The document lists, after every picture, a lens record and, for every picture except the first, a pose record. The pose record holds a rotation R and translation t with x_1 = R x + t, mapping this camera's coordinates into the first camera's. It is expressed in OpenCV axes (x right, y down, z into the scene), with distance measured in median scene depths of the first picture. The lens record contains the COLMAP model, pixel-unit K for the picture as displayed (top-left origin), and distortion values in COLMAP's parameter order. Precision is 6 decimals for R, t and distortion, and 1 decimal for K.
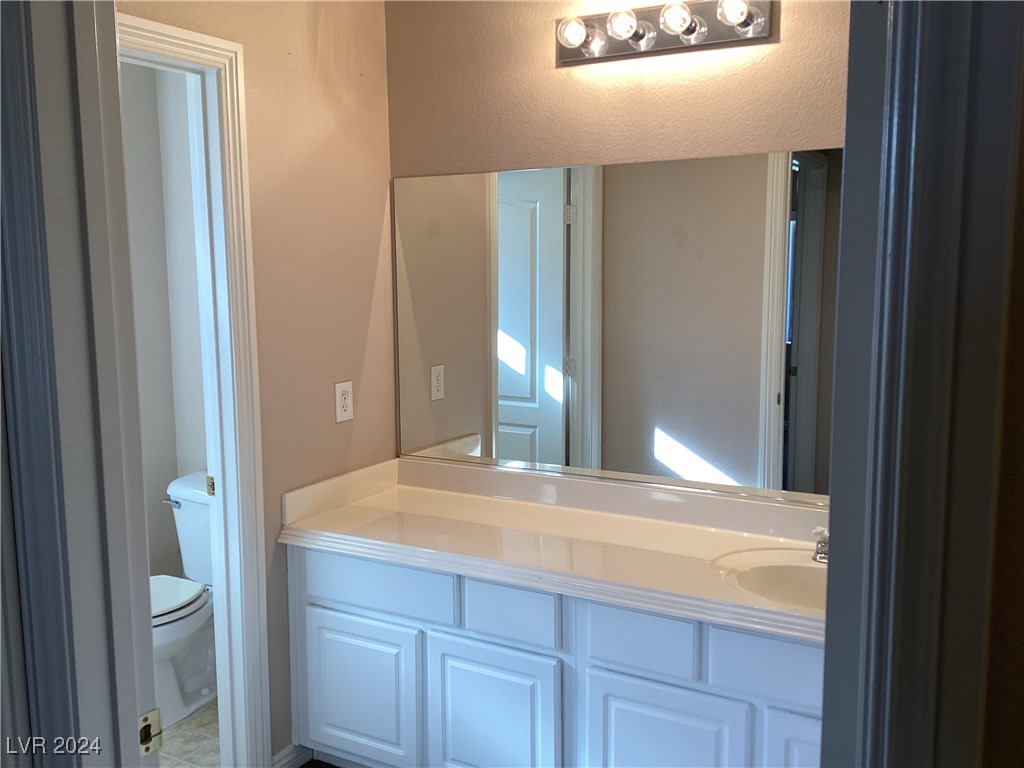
lens RADIAL K [[922.7, 0, 517.9], [0, 922.7, 378.4], [0, 0, 1]] dist [0.028390, -0.008250]
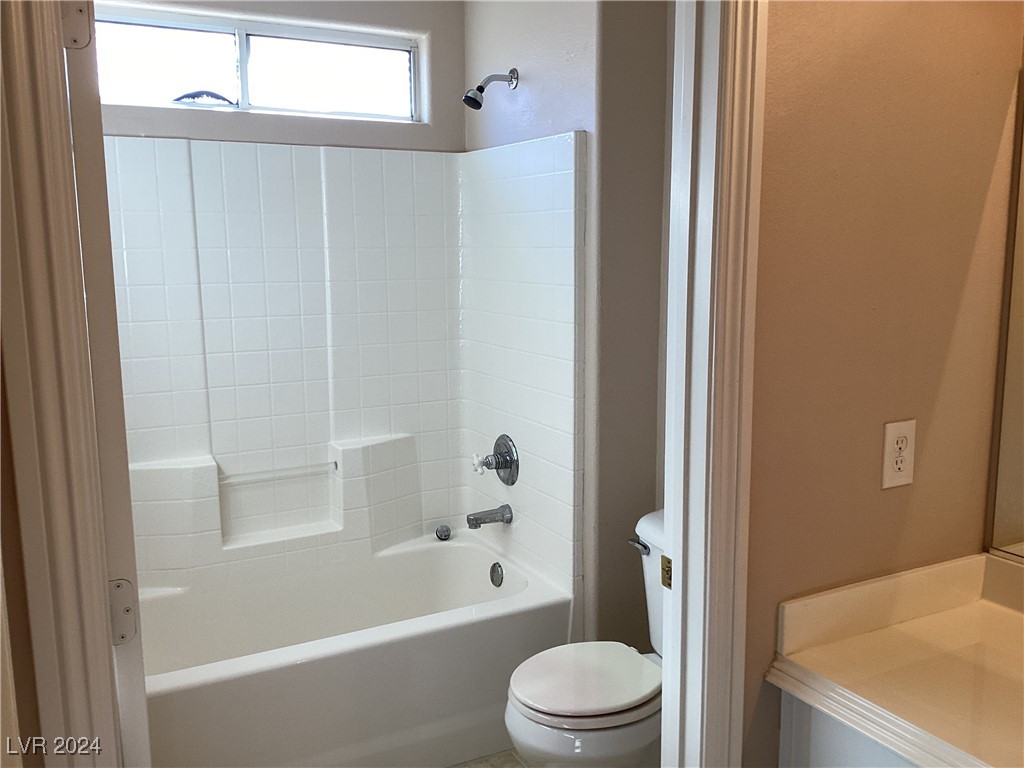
lens RADIAL K [[922.7, 0, 520.0], [0, 922.7, 385.8], [0, 0, 1]] dist [0.028390, -0.008250]
pose [[0.850489, 0.079172, -0.520000, -0.091171], [-0.069733, 0.996852, 0.037723, -0.024022], [0.521350, 0.004178, 0.853333, 0.375053]]
